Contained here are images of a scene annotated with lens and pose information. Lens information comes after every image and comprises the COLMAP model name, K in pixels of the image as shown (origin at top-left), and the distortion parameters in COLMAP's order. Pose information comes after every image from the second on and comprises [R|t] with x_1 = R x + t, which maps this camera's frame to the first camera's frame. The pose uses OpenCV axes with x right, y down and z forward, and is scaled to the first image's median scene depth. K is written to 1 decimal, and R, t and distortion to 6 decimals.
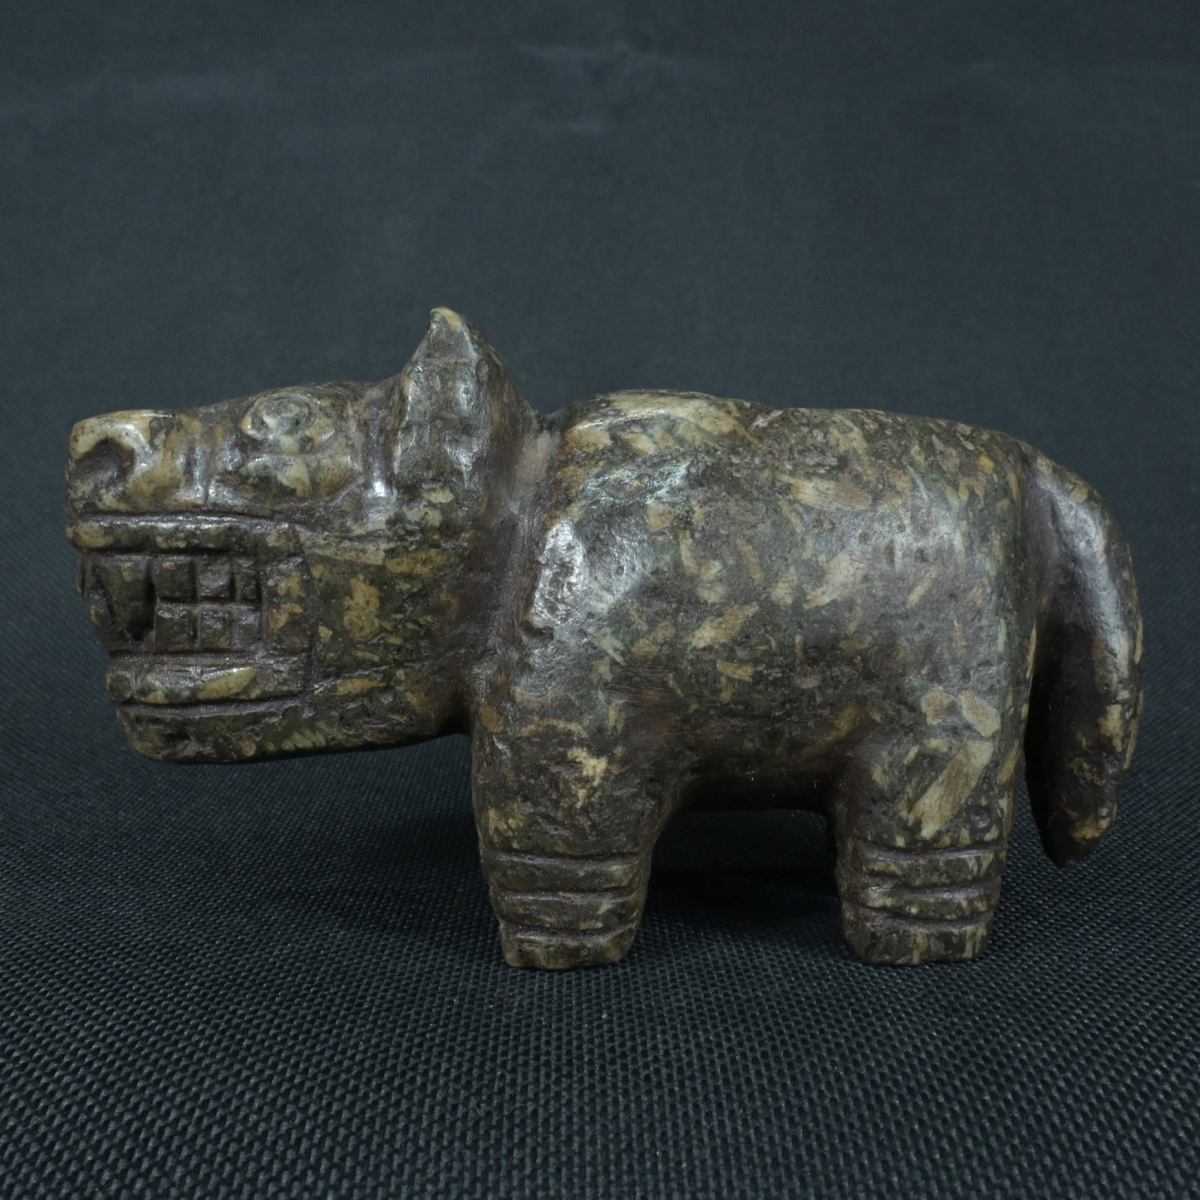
lens RADIAL K [[1361.1, 0, 592.6], [0, 1361.1, 594.3], [0, 0, 1]] dist [0.018948, 0.000000]
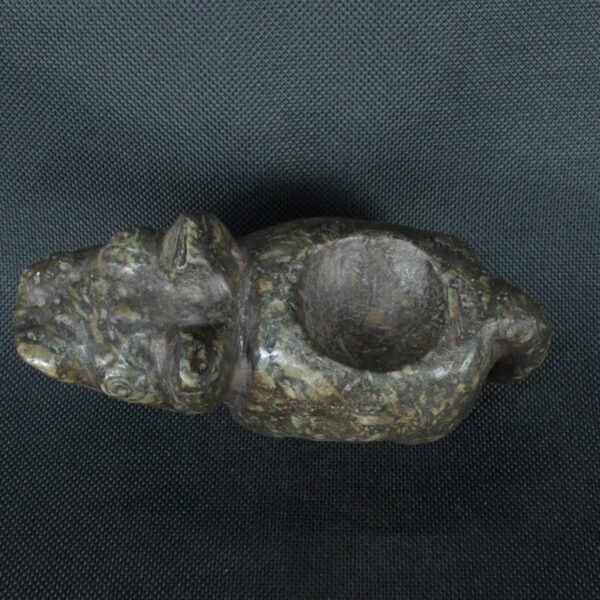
lens RADIAL K [[905.9, 0, 298.8], [0, 905.9, 299.3], [0, 0, 1]] dist [0.060413, 0.000000]
pose [[0.995905, 0.068791, -0.058669, 0.123245], [0.033108, 0.326353, 0.944668, -1.485449], [0.084131, -0.942741, 0.322739, 0.692956]]
